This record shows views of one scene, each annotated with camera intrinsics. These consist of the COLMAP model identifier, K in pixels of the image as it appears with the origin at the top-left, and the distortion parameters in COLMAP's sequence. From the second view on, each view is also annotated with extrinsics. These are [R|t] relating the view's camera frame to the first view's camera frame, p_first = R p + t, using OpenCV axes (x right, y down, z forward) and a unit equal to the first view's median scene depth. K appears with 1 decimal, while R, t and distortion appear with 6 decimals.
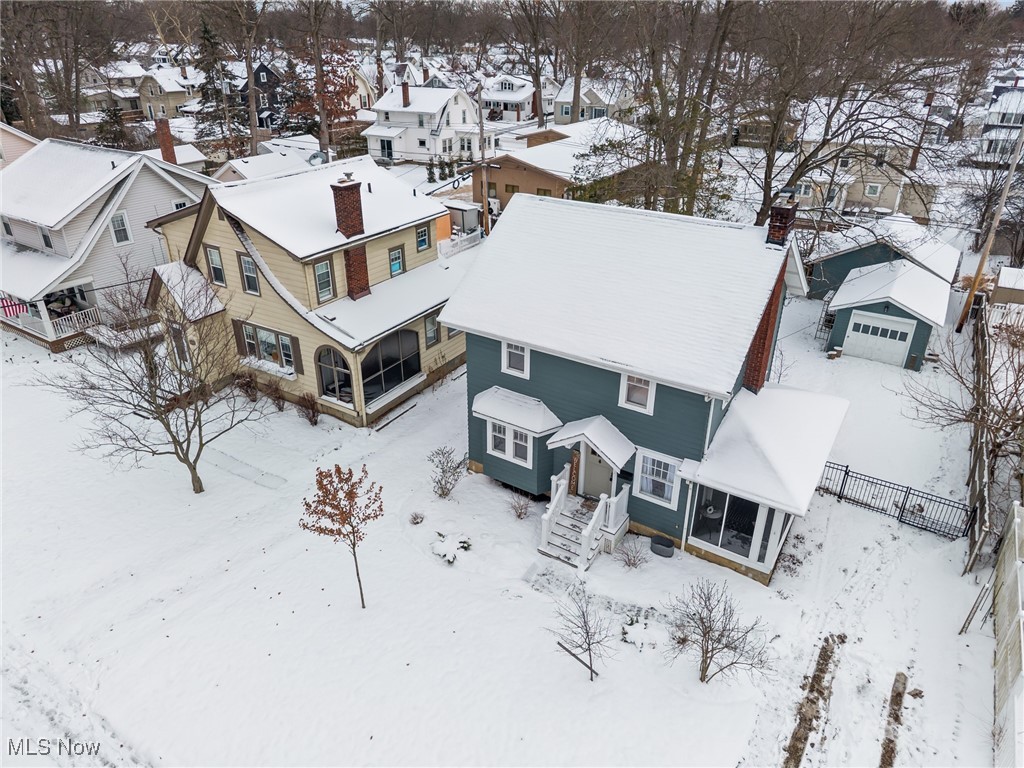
lens RADIAL K [[688.9, 0, 512.7], [0, 688.9, 381.6], [0, 0, 1]] dist [-0.005663, -0.002345]
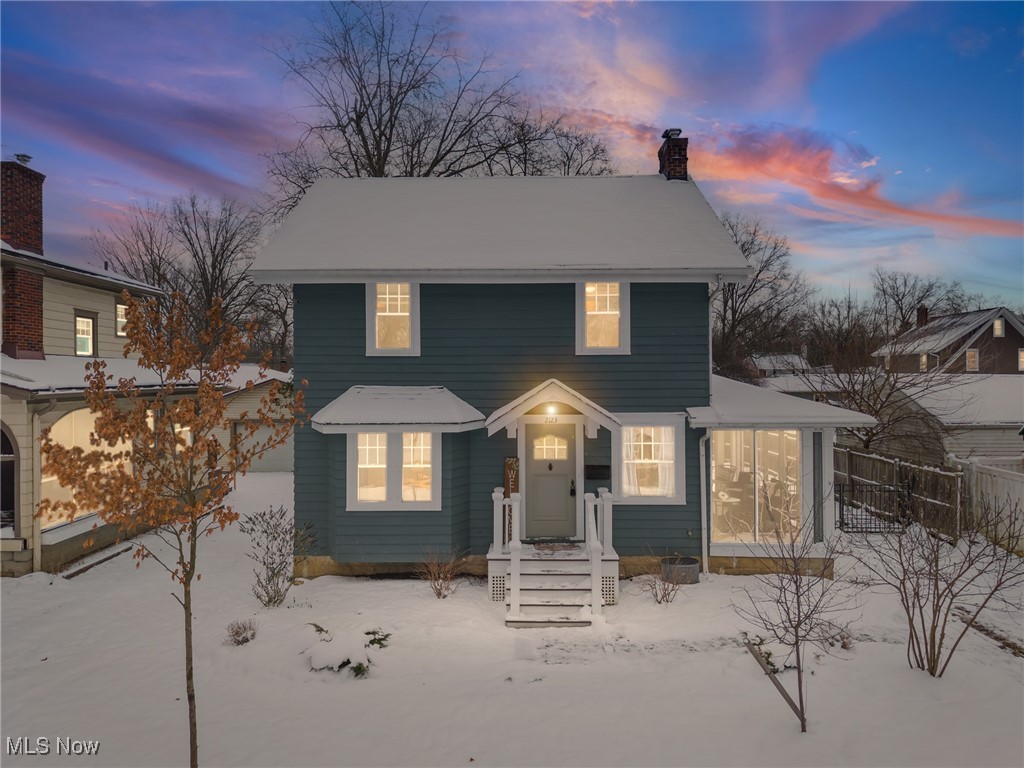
lens RADIAL K [[688.9, 0, 512.8], [0, 688.9, 385.6], [0, 0, 1]] dist [-0.005663, -0.002345]
pose [[0.851596, -0.008635, 0.524128, -0.227400], [0.245080, 0.890415, -0.383533, 0.276927], [-0.463379, 0.455069, 0.760390, 0.500231]]
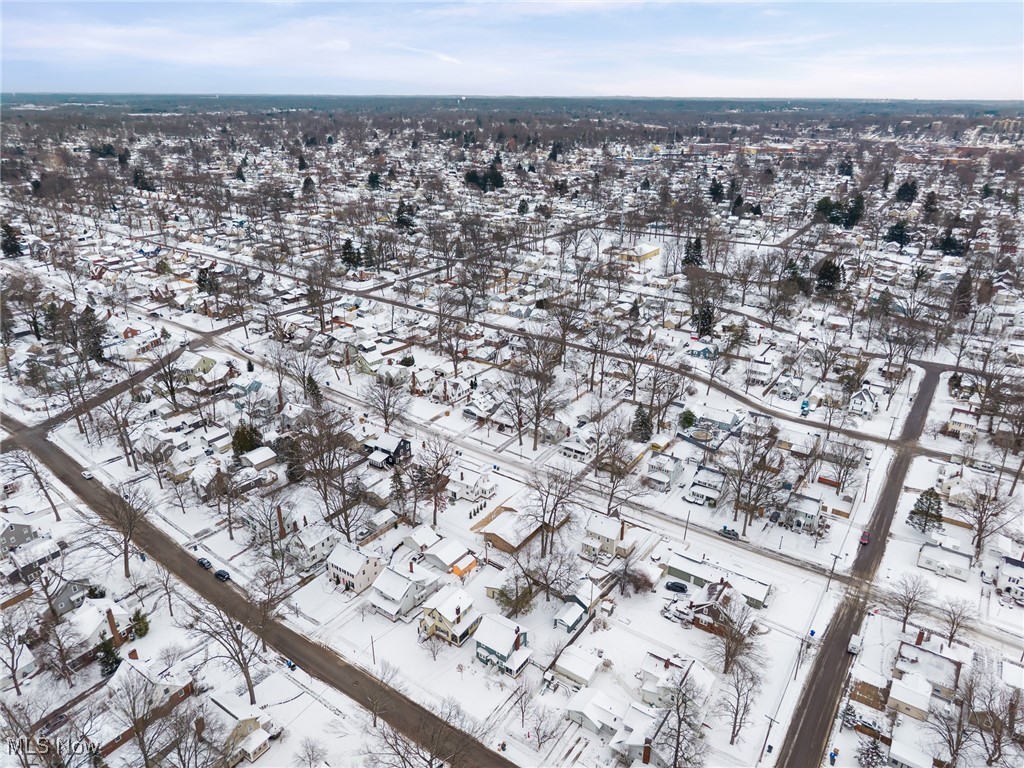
lens RADIAL K [[688.9, 0, 511.1], [0, 688.9, 384.4], [0, 0, 1]] dist [-0.005663, -0.002345]
pose [[0.998608, 0.030282, -0.043185, 0.512130], [-0.033334, 0.996863, -0.071786, -2.191057], [0.040876, 0.073126, 0.996485, -6.201859]]
